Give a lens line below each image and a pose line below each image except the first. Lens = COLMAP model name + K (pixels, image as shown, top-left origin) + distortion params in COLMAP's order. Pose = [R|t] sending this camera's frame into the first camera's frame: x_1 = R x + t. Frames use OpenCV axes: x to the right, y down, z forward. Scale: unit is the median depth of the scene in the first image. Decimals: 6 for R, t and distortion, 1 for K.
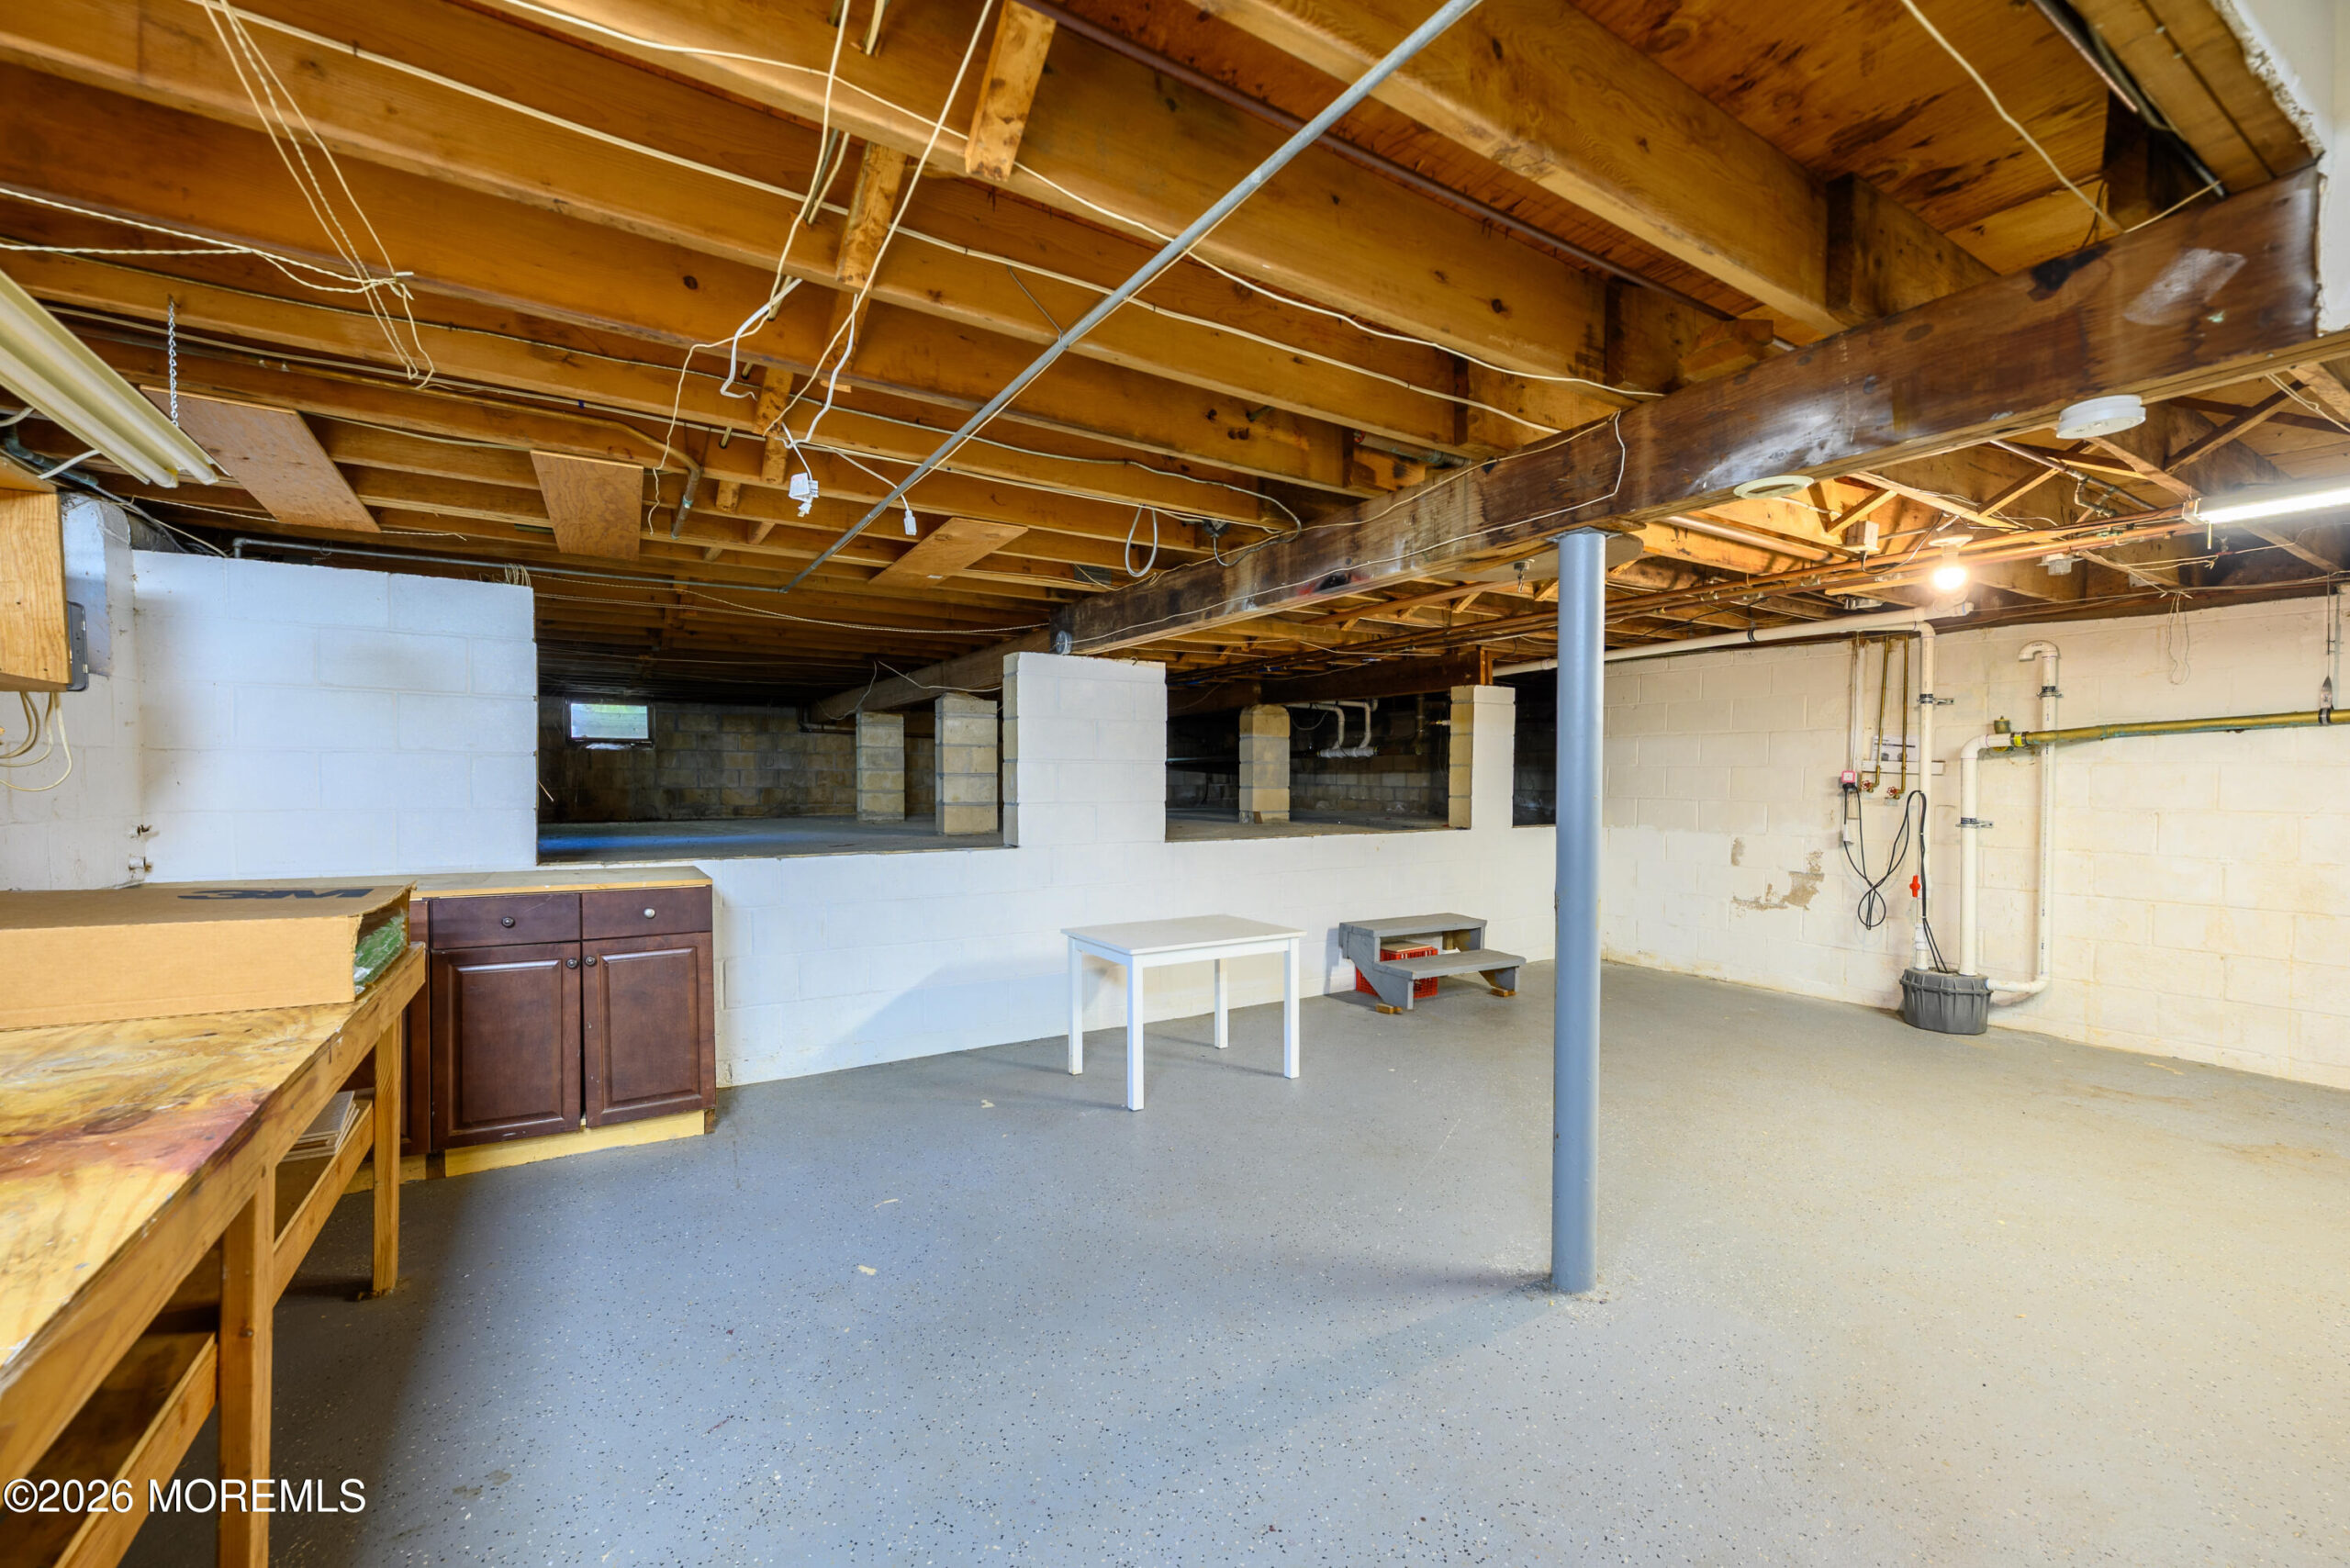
lens RADIAL K [[939.2, 0, 1173.3], [0, 939.2, 763.4], [0, 0, 1]] dist [0.000669, 0.000053]
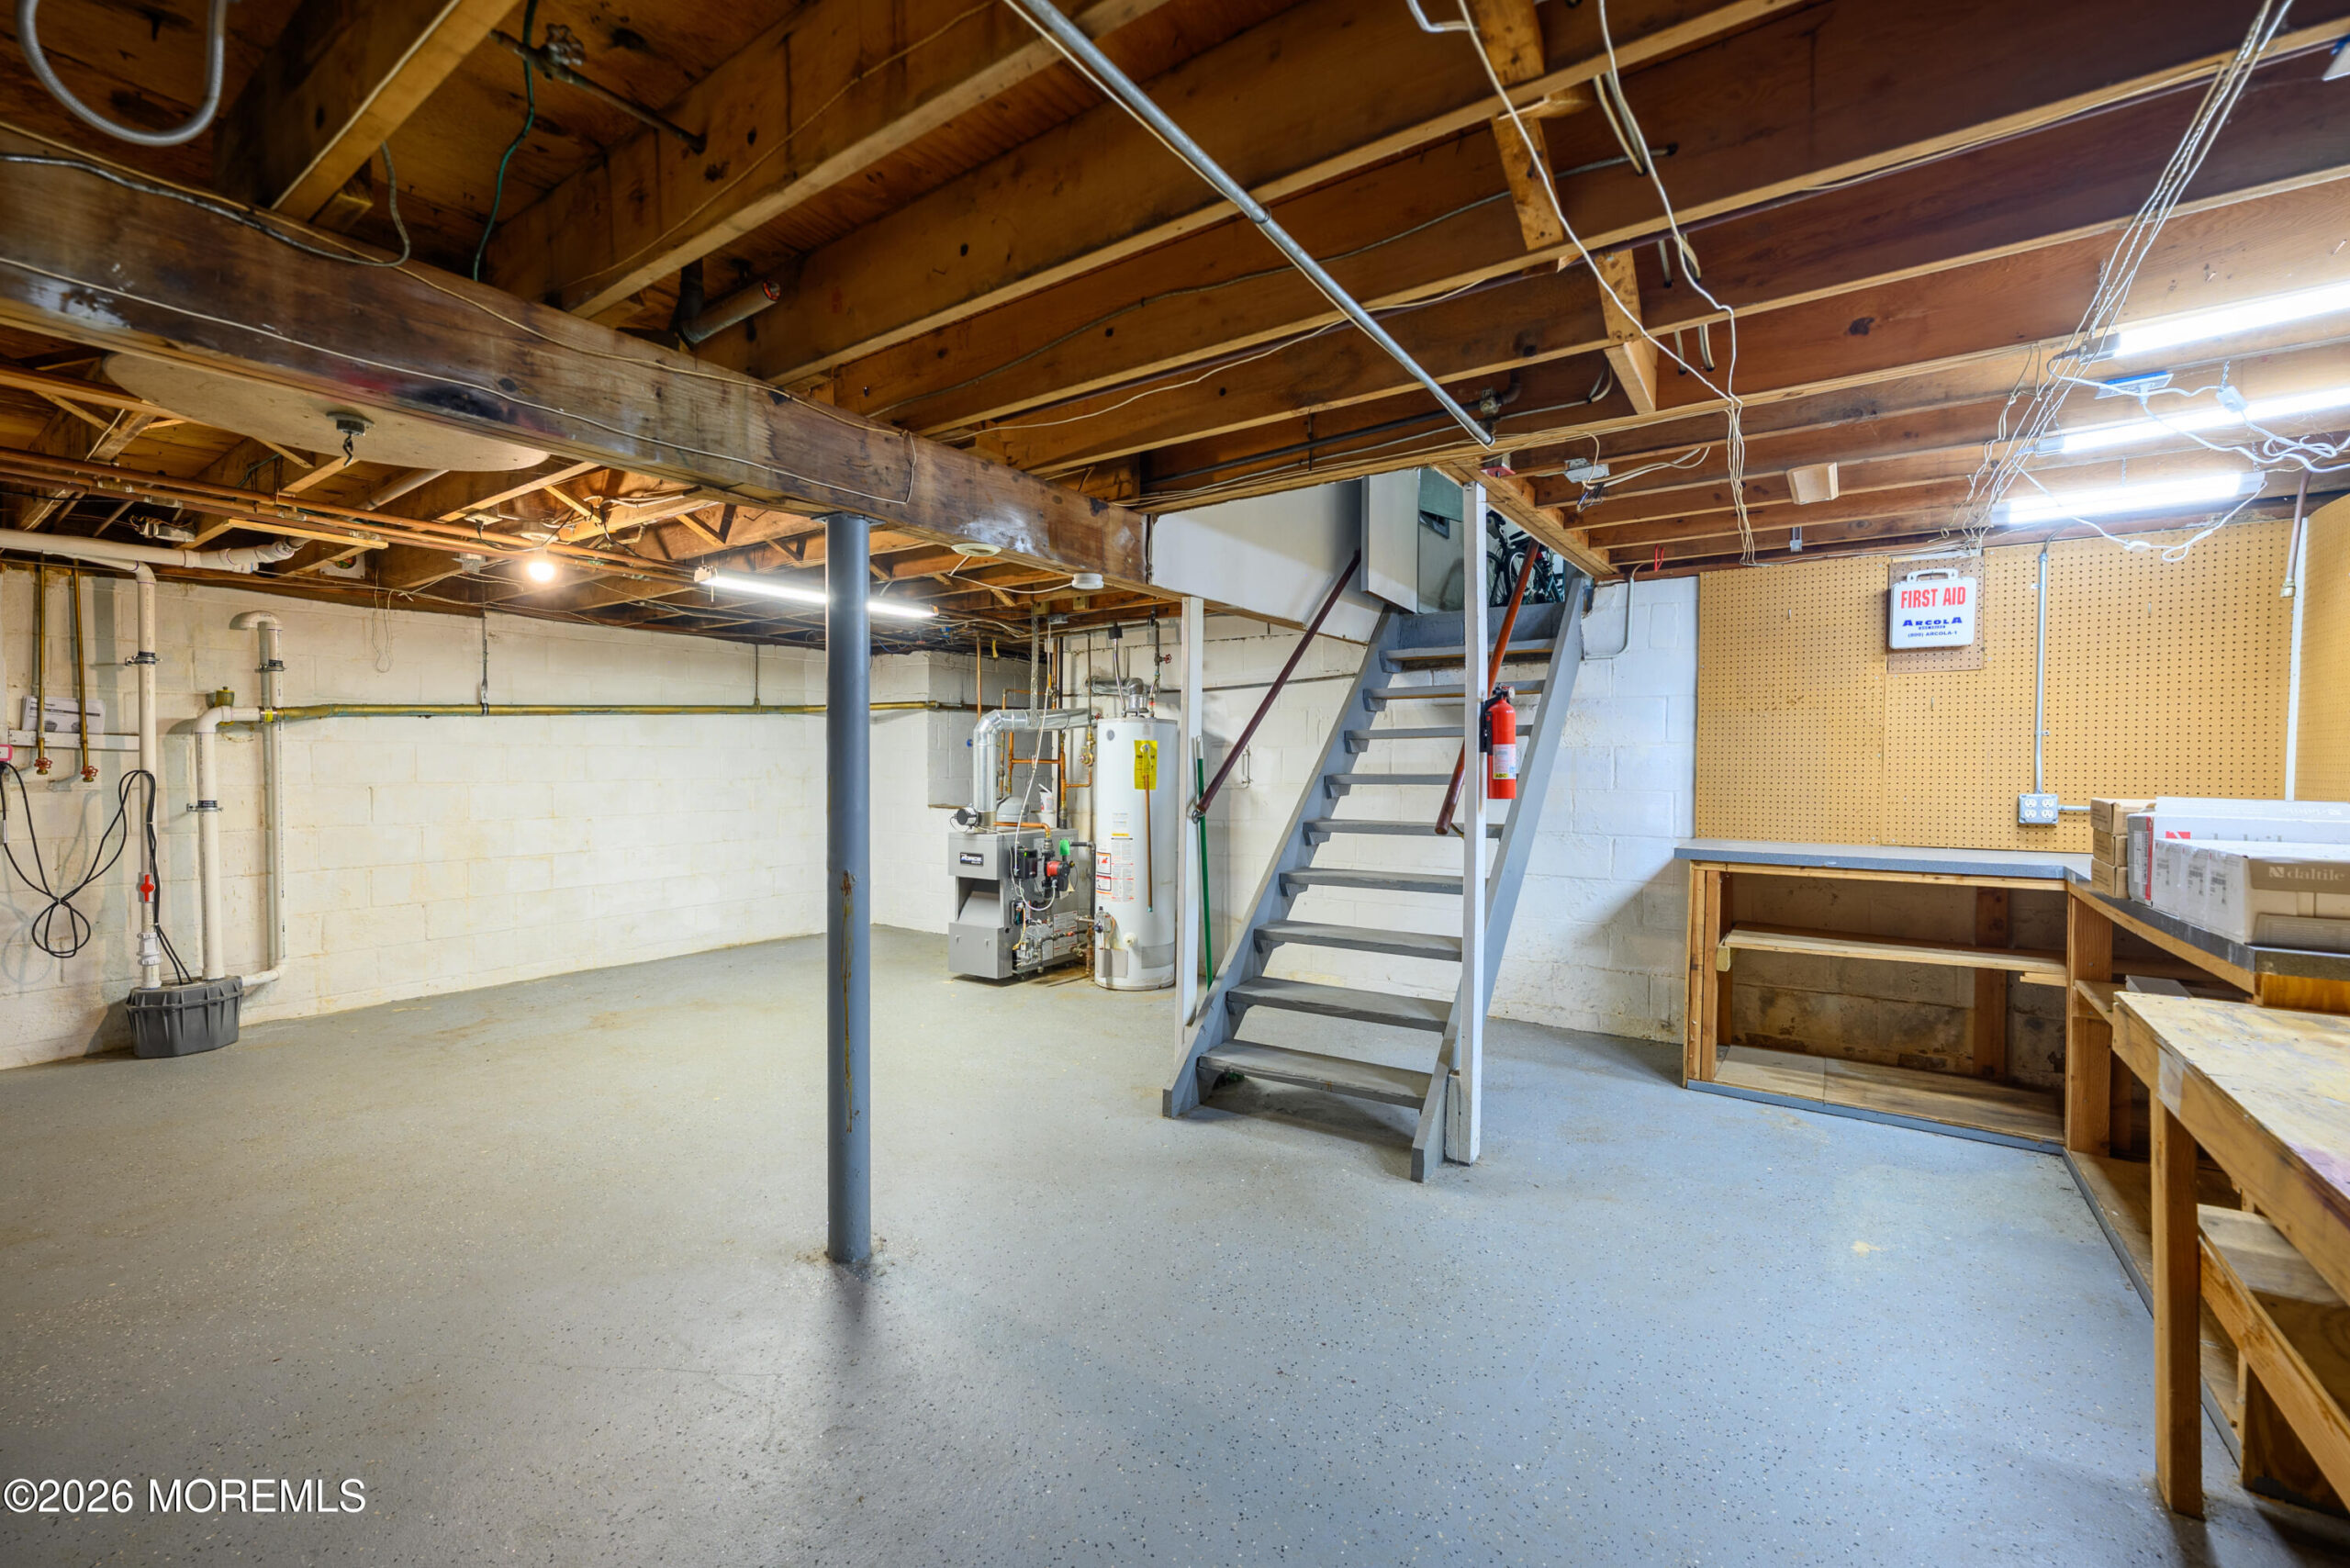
lens RADIAL K [[939.2, 0, 1173.3], [0, 939.2, 763.4], [0, 0, 1]] dist [0.000669, 0.000053]
pose [[-0.385154, -0.007423, 0.922822, -0.312229], [-0.018580, 0.999827, 0.000287, 0.006291], [-0.922665, -0.017036, -0.385226, 0.519872]]
